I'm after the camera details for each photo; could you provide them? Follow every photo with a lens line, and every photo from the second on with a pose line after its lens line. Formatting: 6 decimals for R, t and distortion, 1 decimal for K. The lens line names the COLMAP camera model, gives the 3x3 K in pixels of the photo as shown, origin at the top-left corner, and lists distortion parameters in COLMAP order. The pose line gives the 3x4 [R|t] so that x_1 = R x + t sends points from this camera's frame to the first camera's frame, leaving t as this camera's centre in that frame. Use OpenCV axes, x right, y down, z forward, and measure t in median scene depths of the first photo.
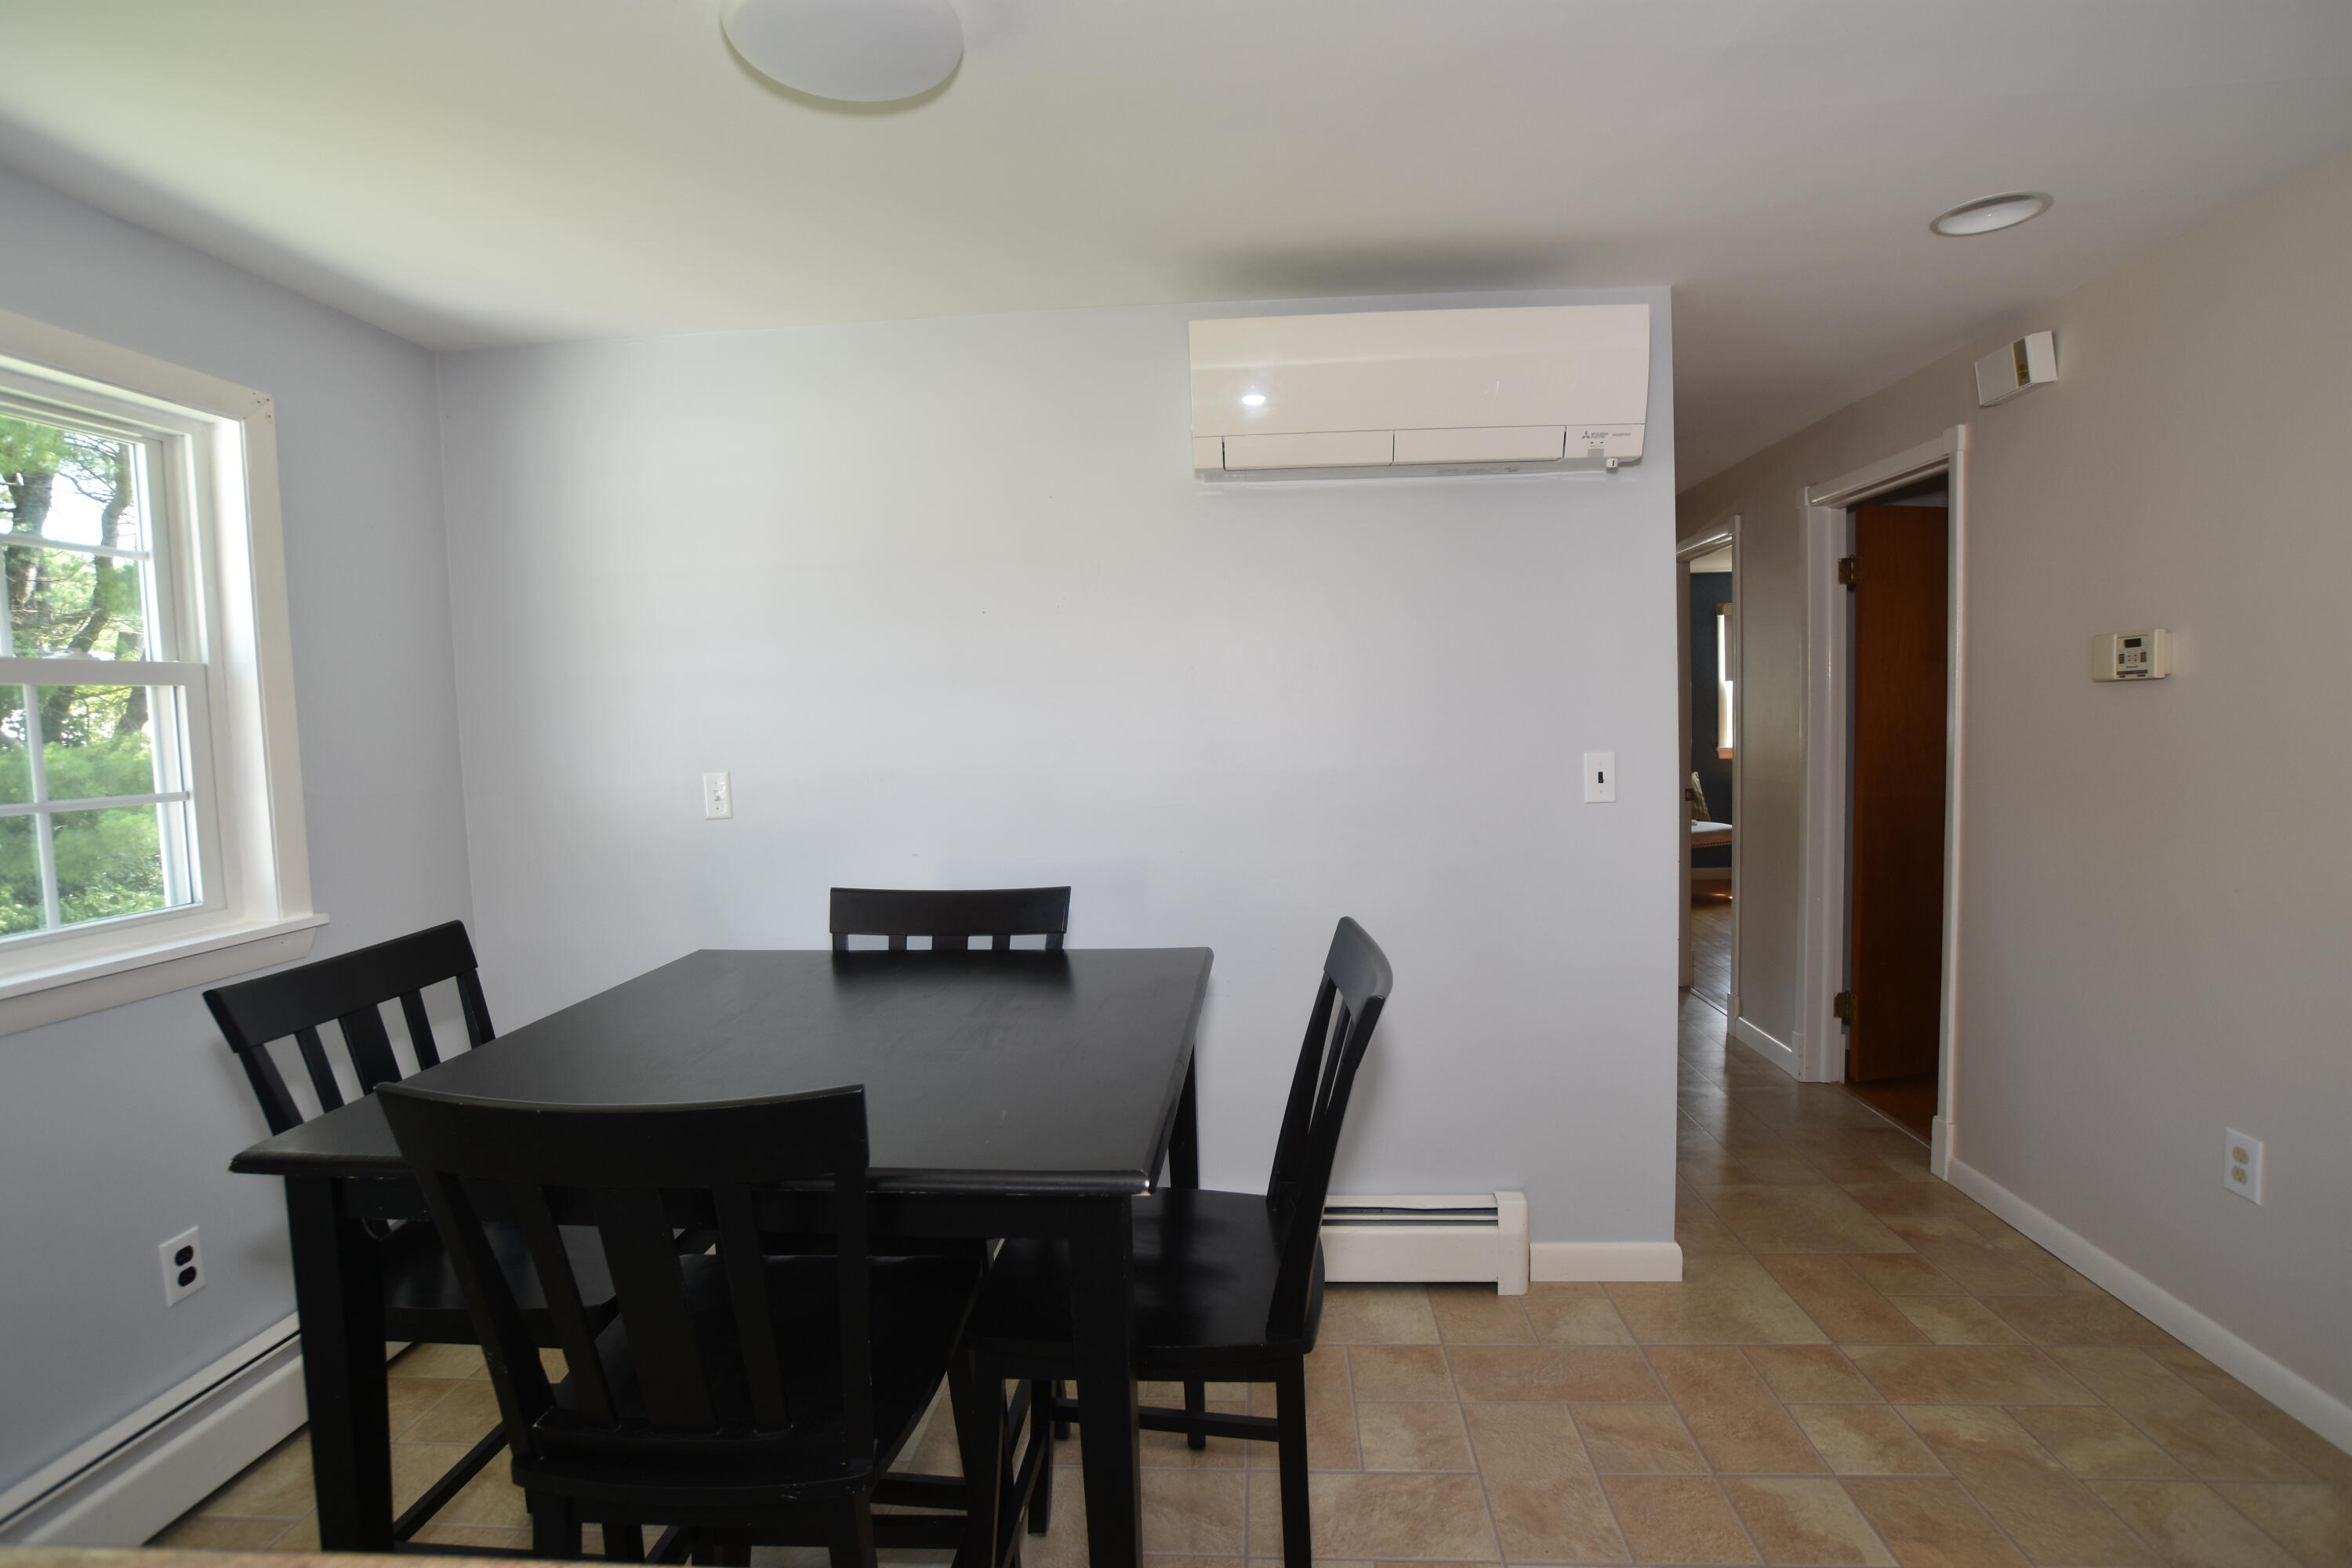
lens RADIAL K [[1125.4, 0, 1180.2], [0, 1125.4, 777.7], [0, 0, 1]] dist [-0.063919, 0.026801]
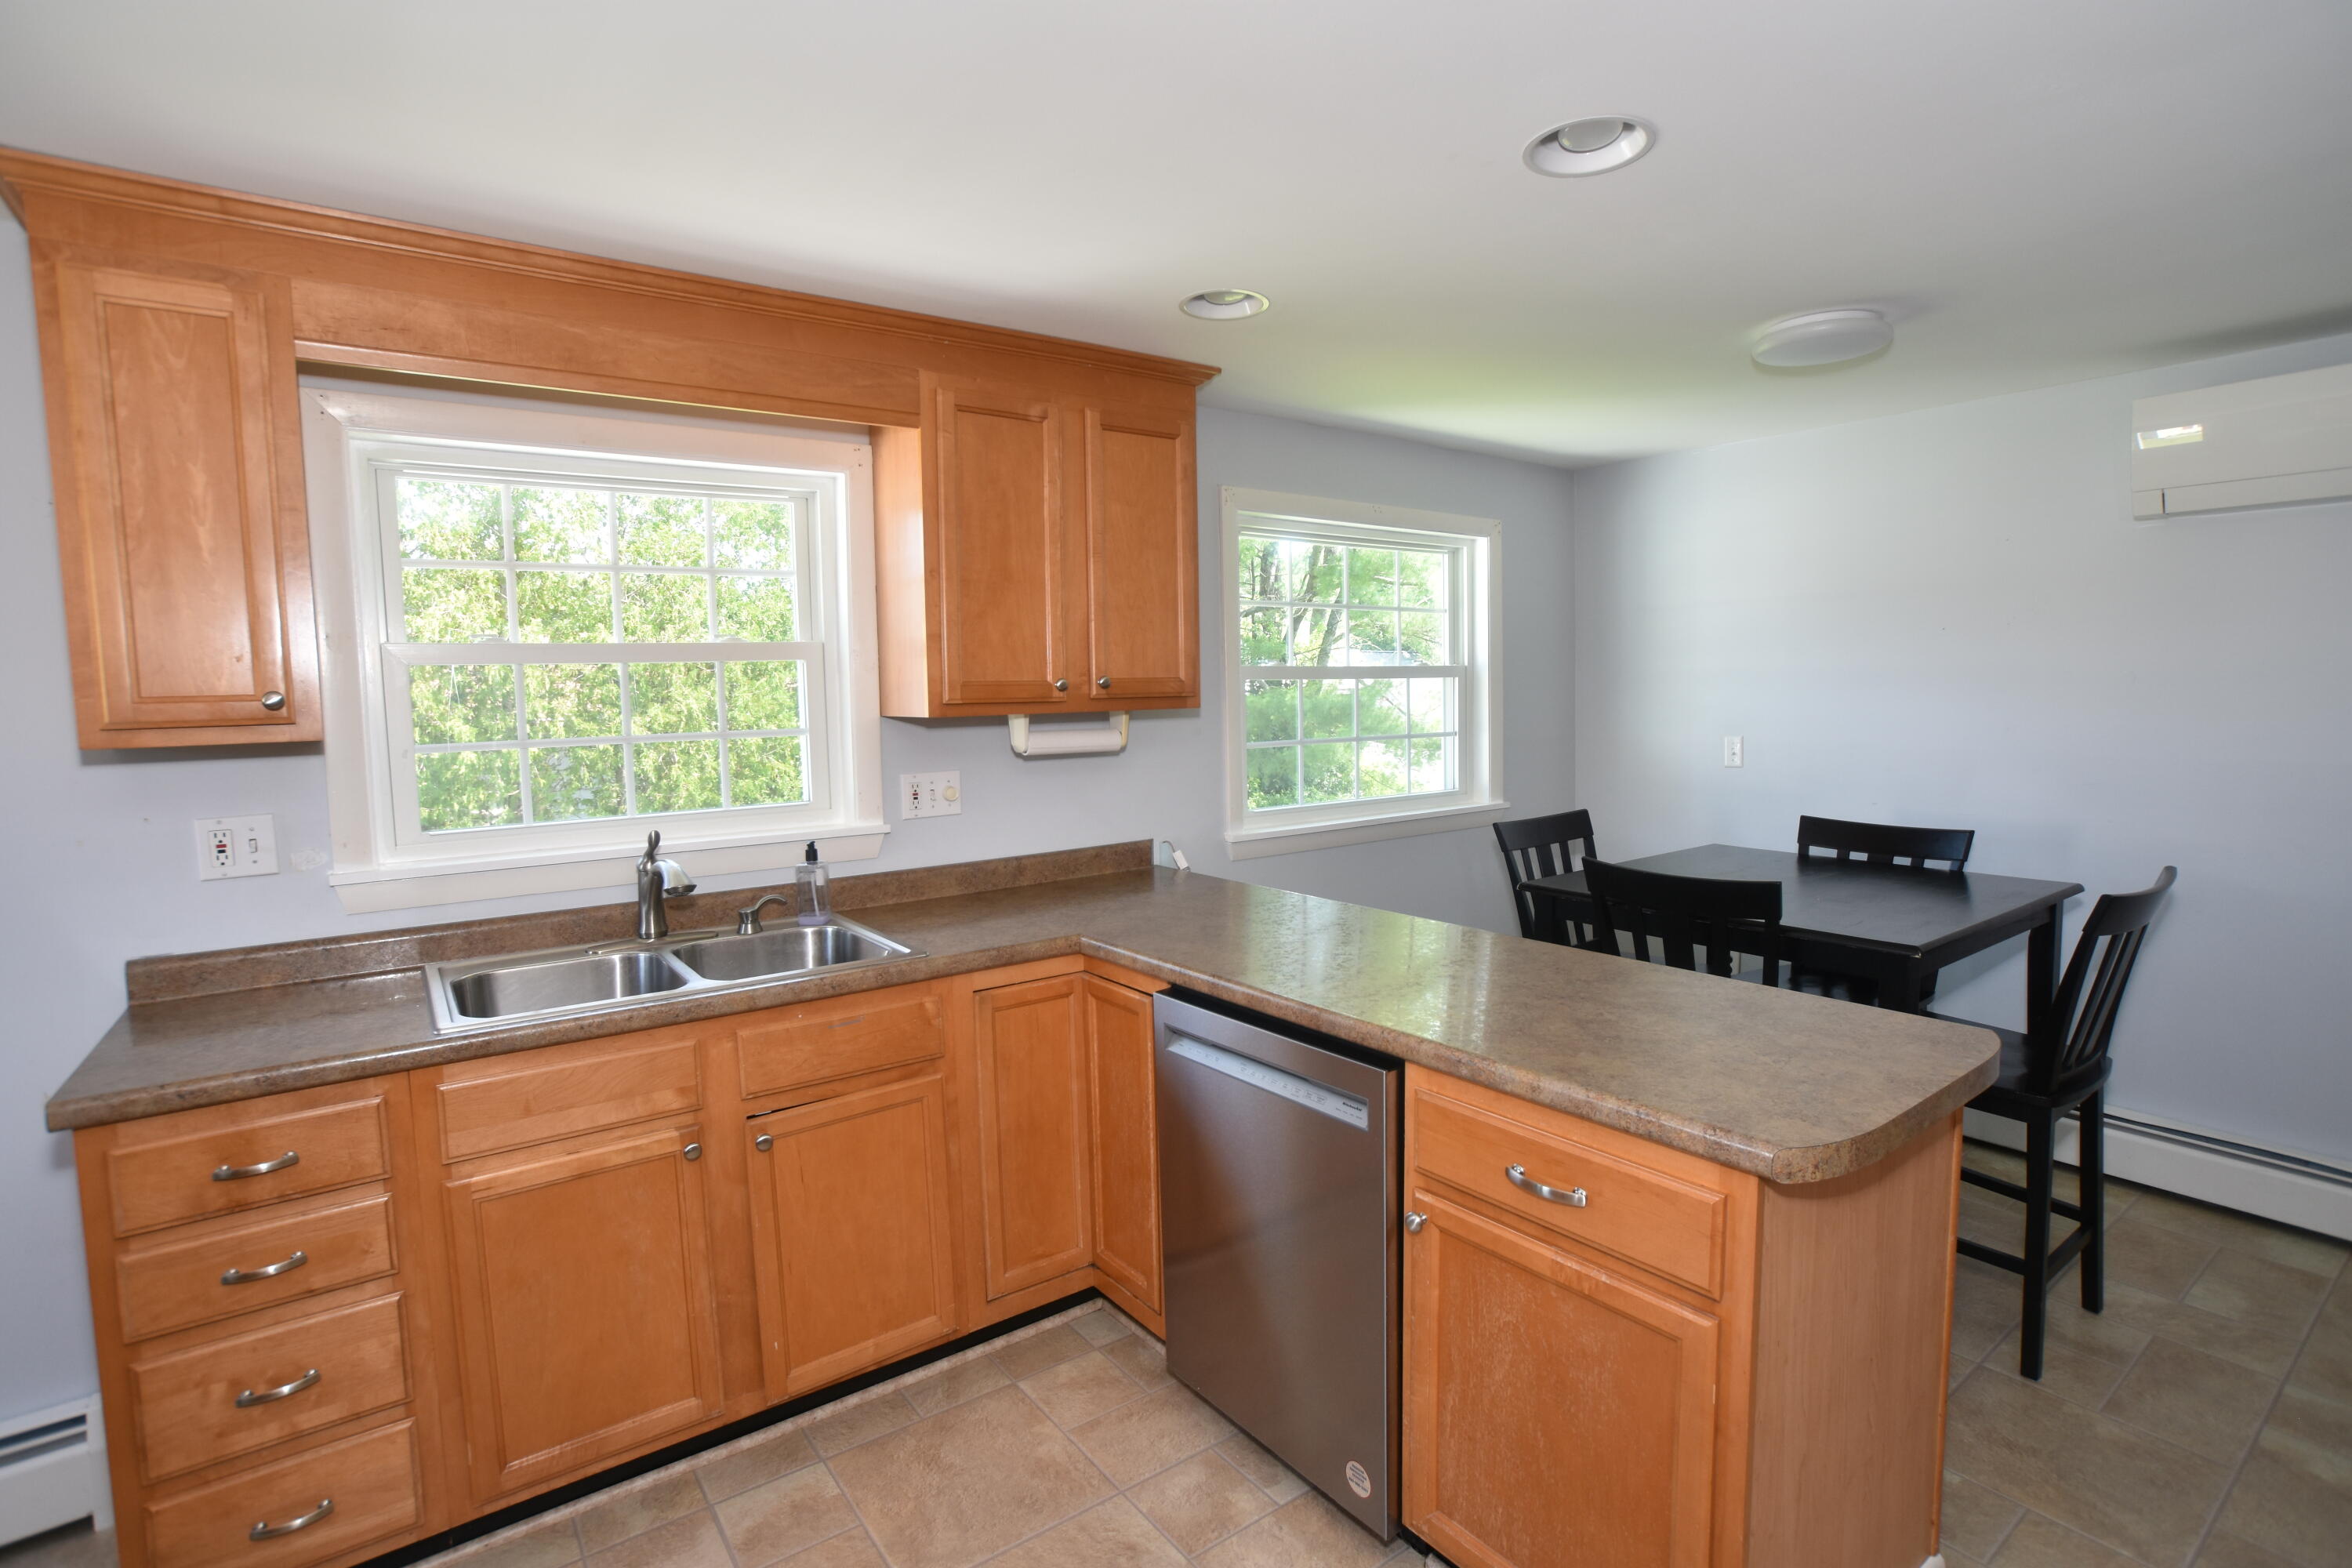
lens RADIAL K [[1132.5, 0, 1176.0], [0, 1132.5, 784.0], [0, 0, 1]] dist [-0.071457, 0.027358]
pose [[0.640706, 0.083663, -0.763215, 0.309448], [-0.048395, 0.996469, 0.068605, -0.008465], [0.766260, -0.007020, 0.642493, -0.670857]]
